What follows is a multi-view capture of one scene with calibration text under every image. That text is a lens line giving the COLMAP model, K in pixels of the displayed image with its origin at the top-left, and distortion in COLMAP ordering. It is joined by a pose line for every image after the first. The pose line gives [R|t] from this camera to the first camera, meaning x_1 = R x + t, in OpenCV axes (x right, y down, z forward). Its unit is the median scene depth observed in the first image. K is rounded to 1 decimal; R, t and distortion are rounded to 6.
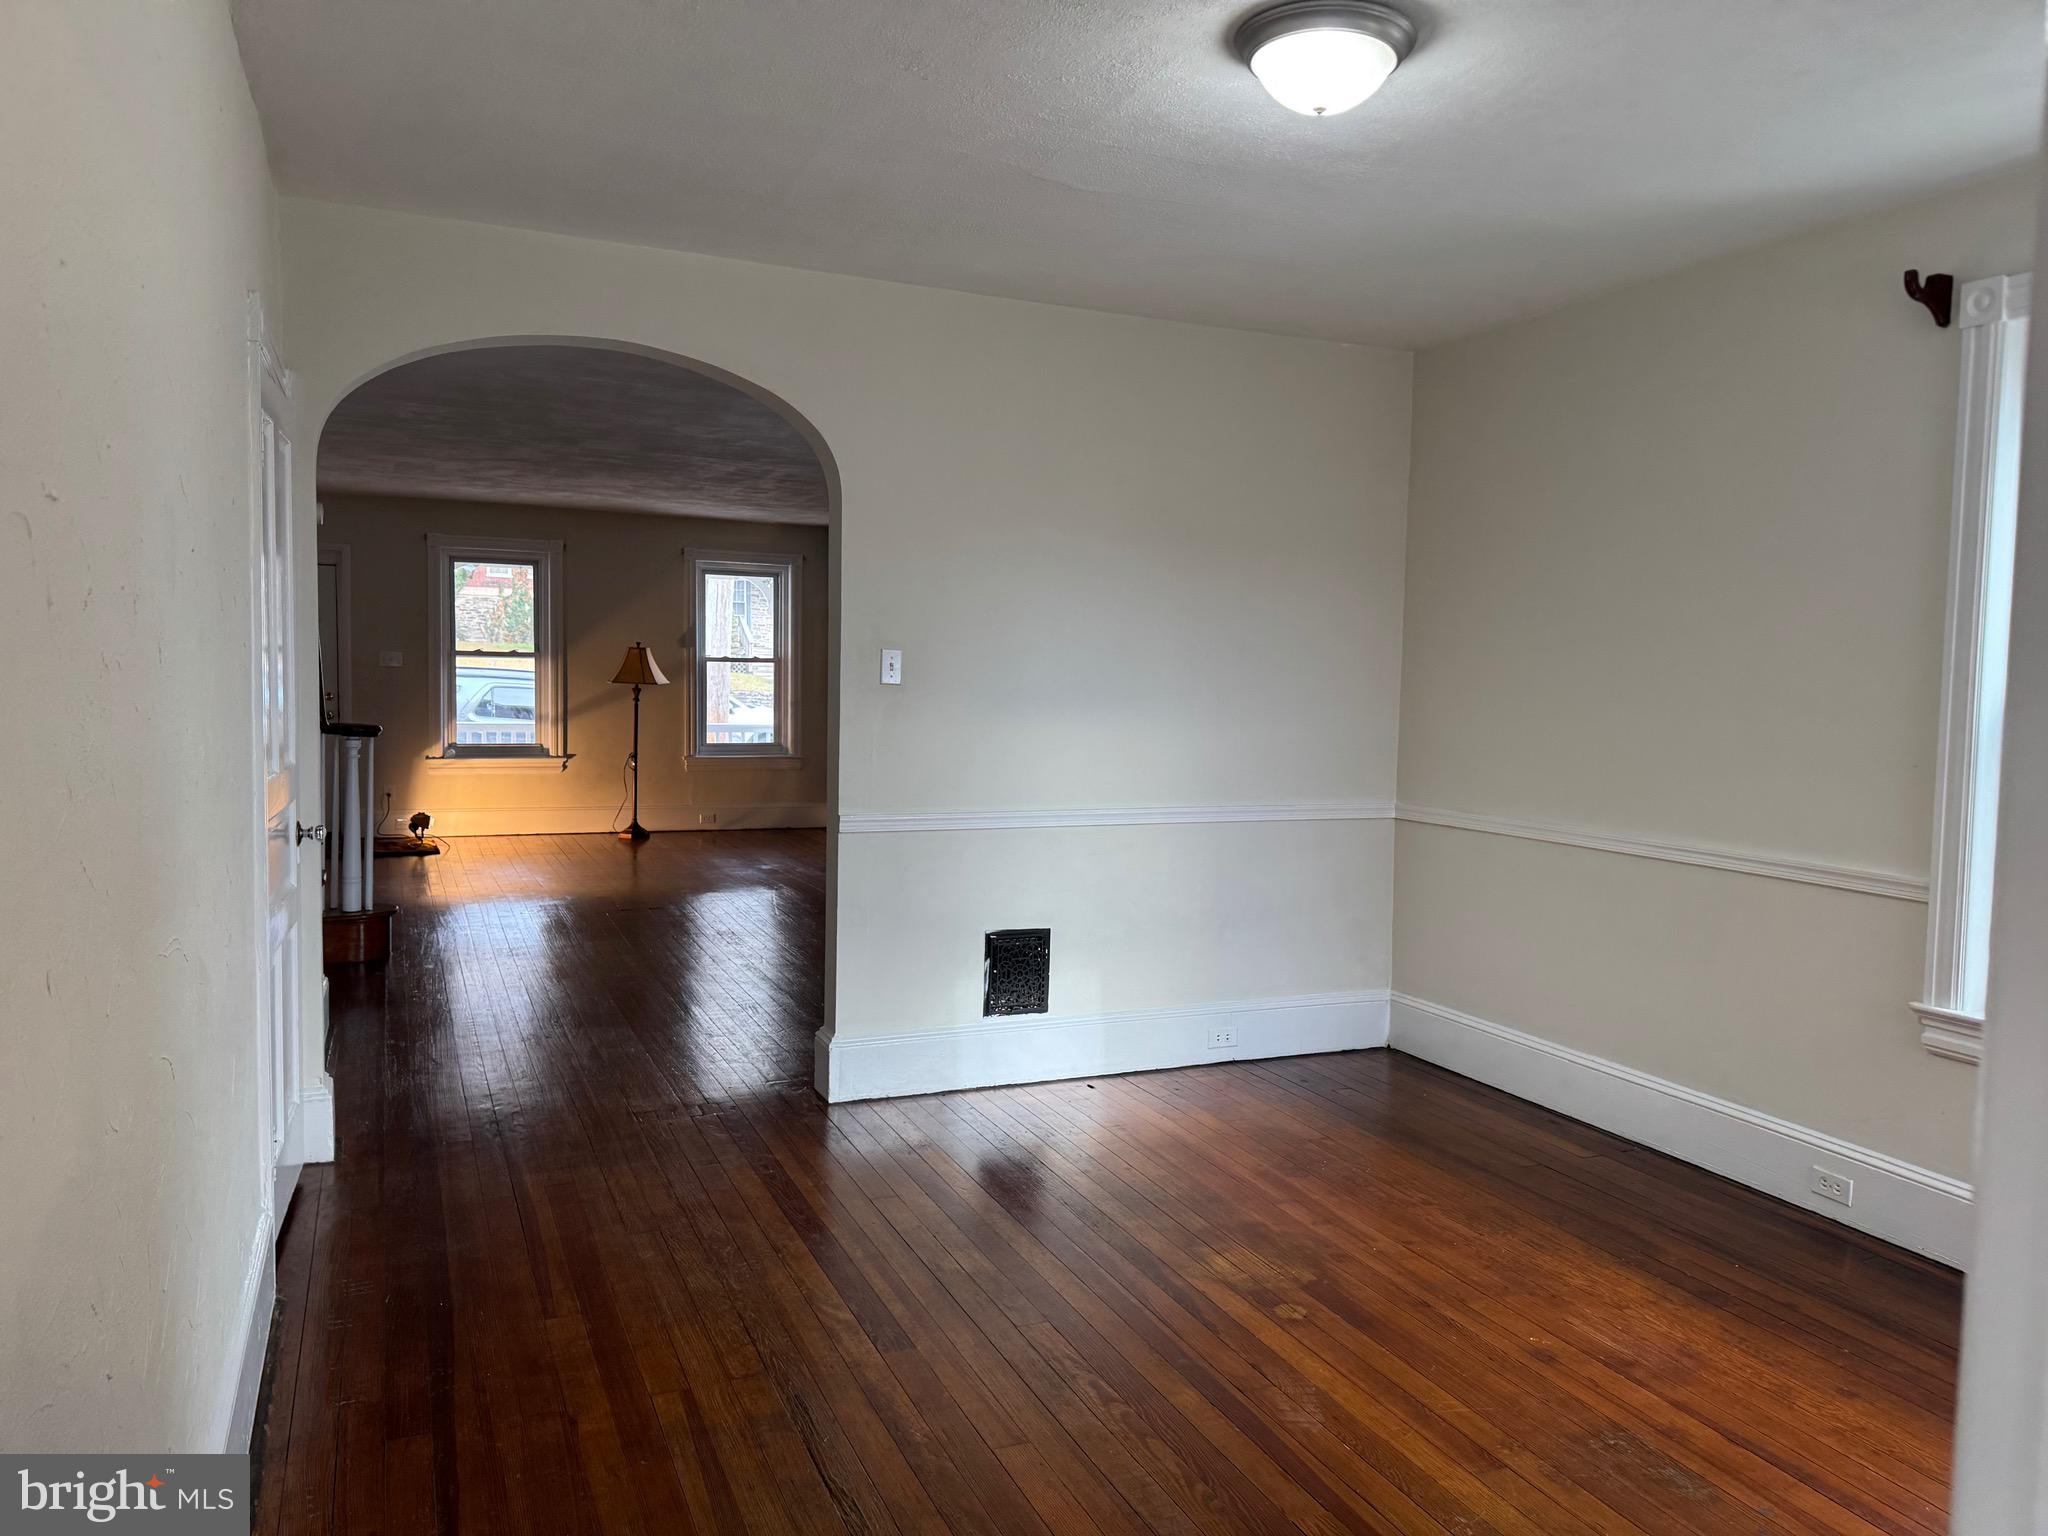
lens RADIAL K [[1413.1, 0, 1024.0], [0, 1413.1, 768.0], [0, 0, 1]] dist [0.171892, -0.365119]
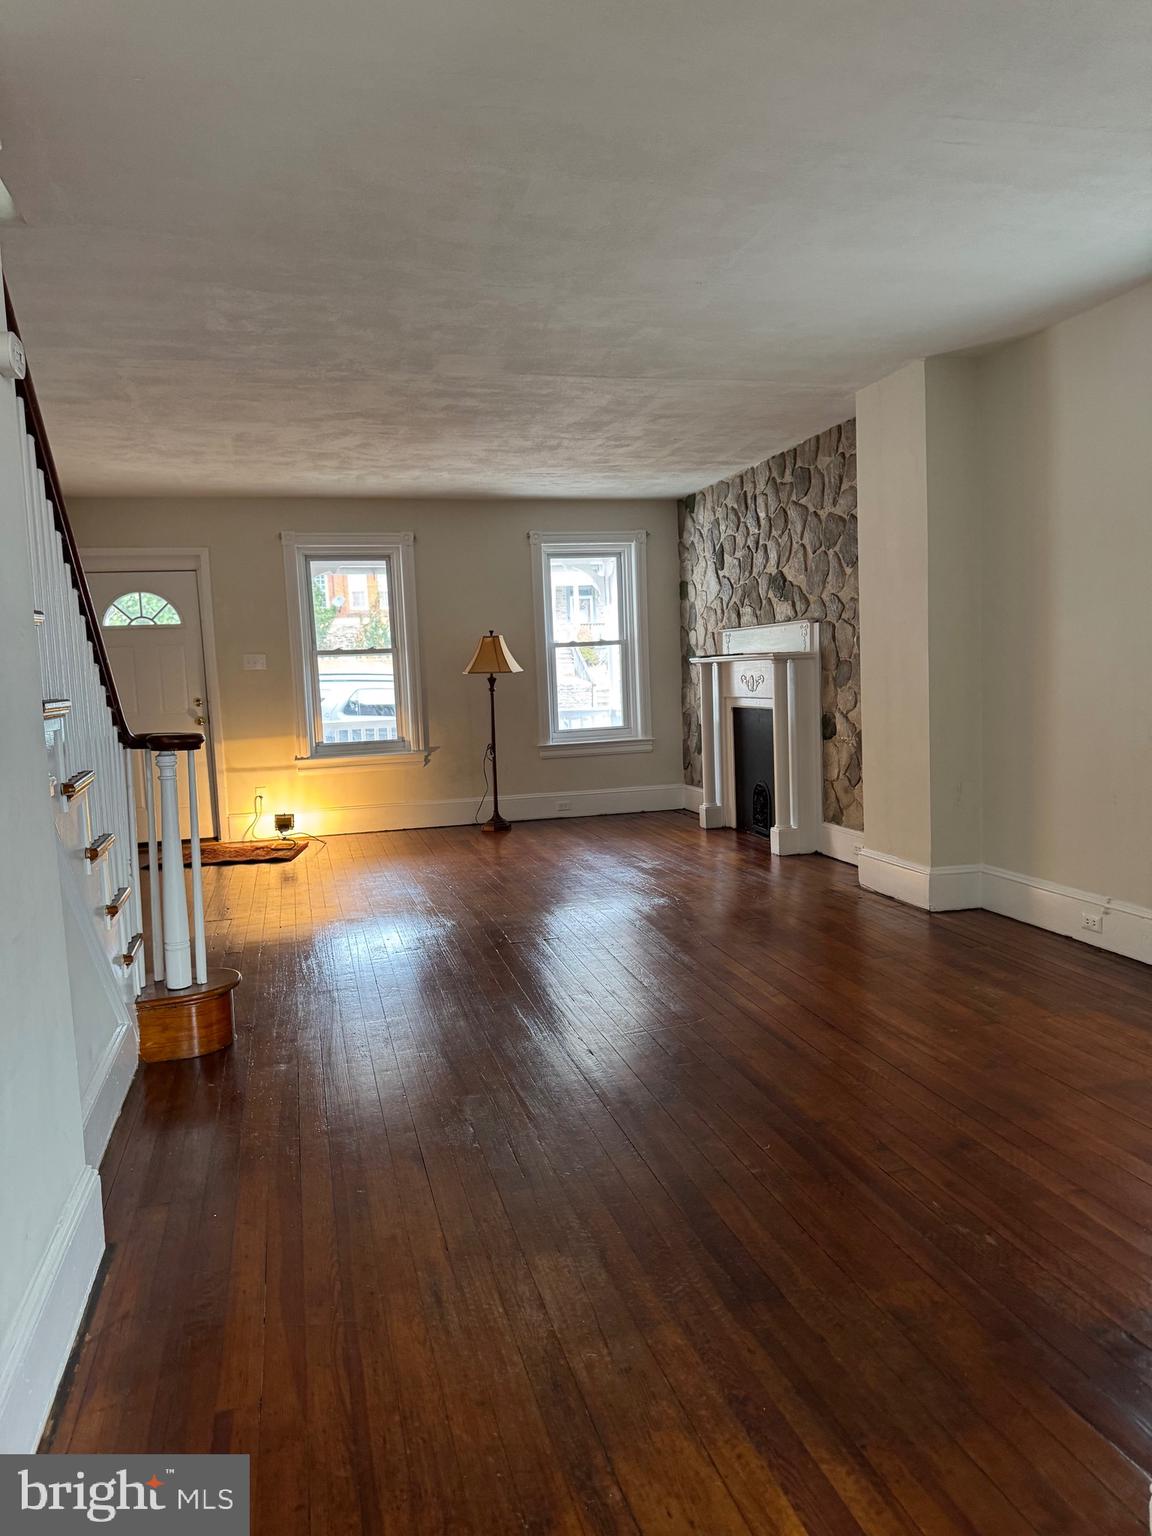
lens RADIAL K [[1100.7, 0, 576.0], [0, 1100.7, 768.0], [0, 0, 1]] dist [0.121827, -0.186575]
pose [[0.985257, -0.047023, -0.164490, -0.092453], [0.051363, 0.998433, 0.022232, -0.007950], [0.163187, -0.030353, 0.986128, 0.260980]]
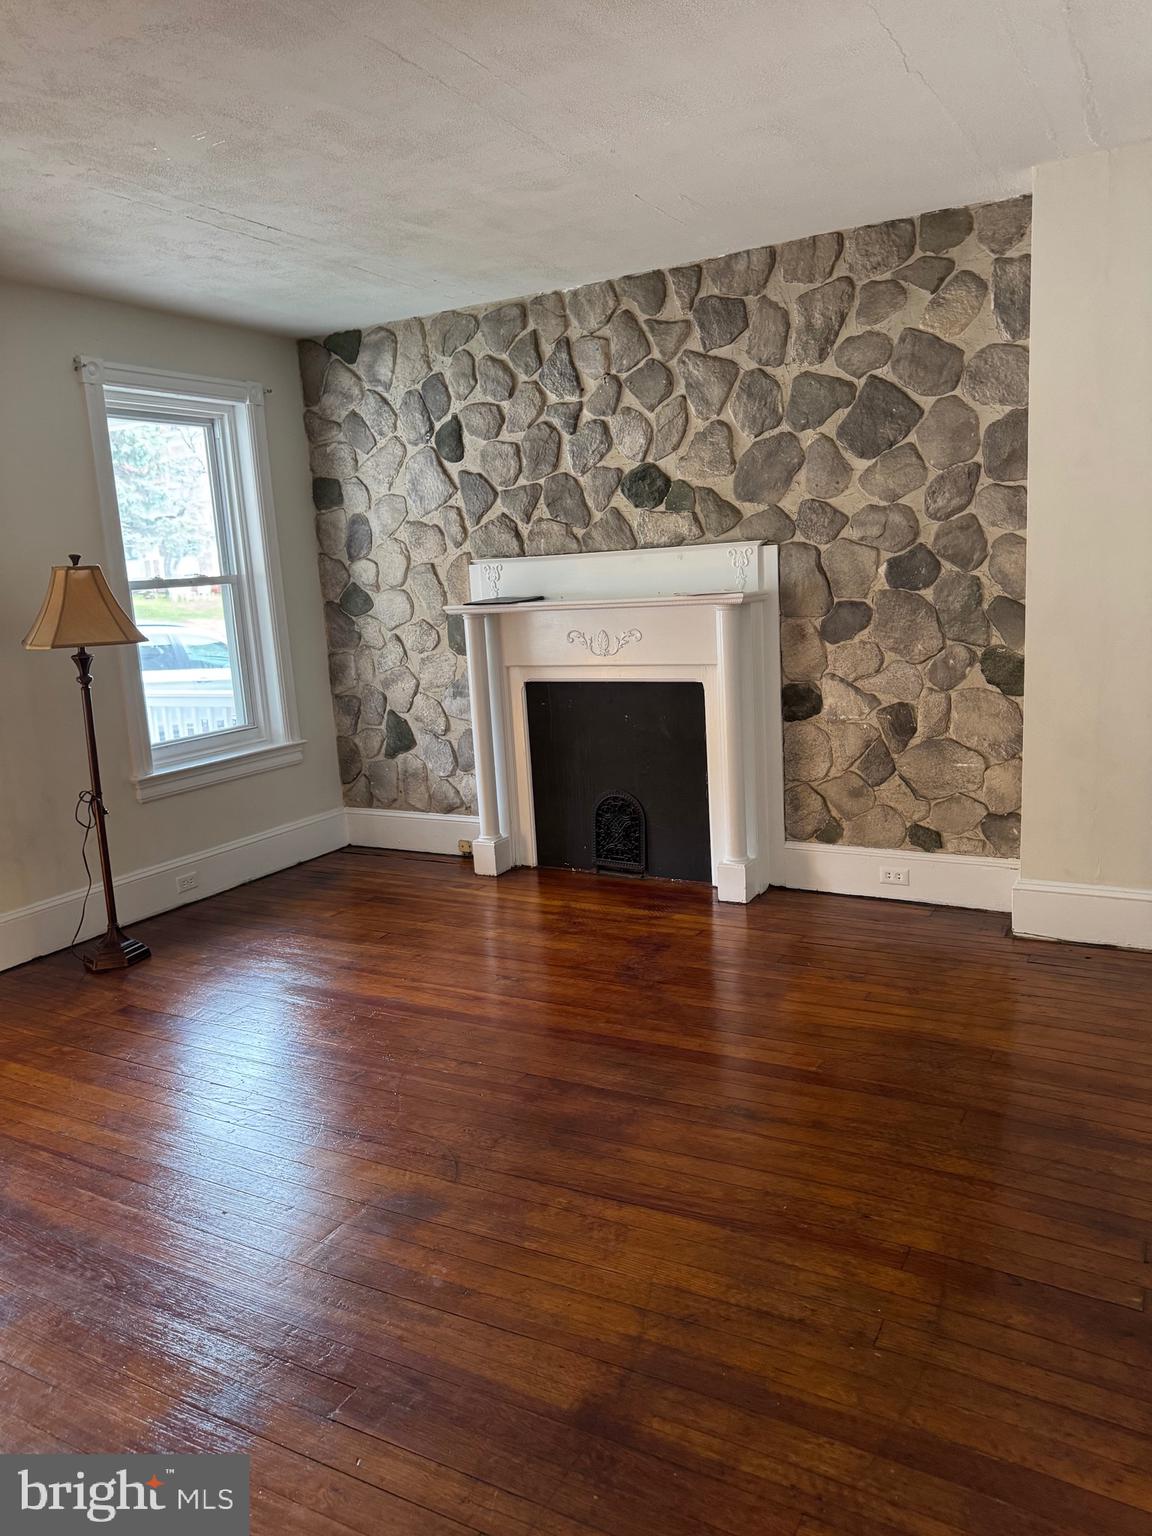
lens RADIAL K [[1100.7, 0, 576.0], [0, 1100.7, 768.0], [0, 0, 1]] dist [0.121827, -0.186575]
pose [[0.794050, -0.174813, 0.582172, -0.366632], [0.113147, 0.983522, 0.141003, -0.053541], [-0.597228, -0.046093, 0.800746, 0.611033]]
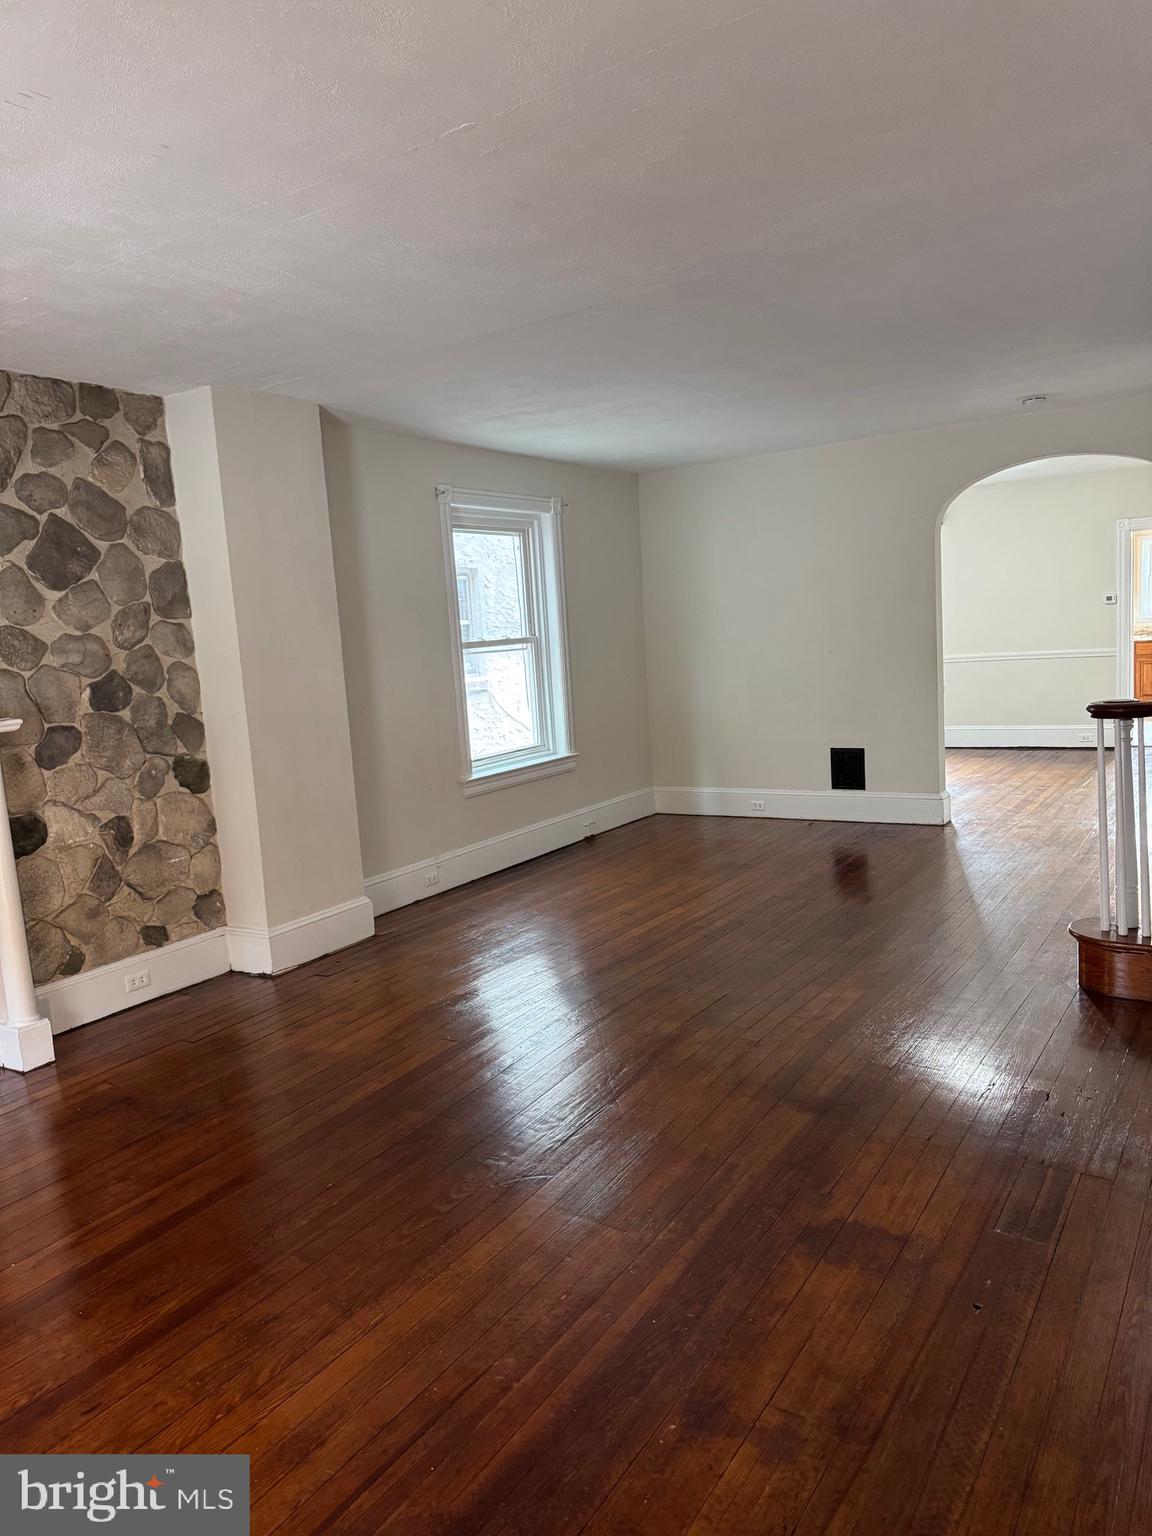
lens RADIAL K [[1100.7, 0, 576.0], [0, 1100.7, 768.0], [0, 0, 1]] dist [0.121827, -0.186575]
pose [[-0.555357, -0.089963, 0.826732, -0.485093], [0.111965, 0.976991, 0.181526, -0.082991], [-0.824040, 0.193377, -0.532506, 0.940008]]
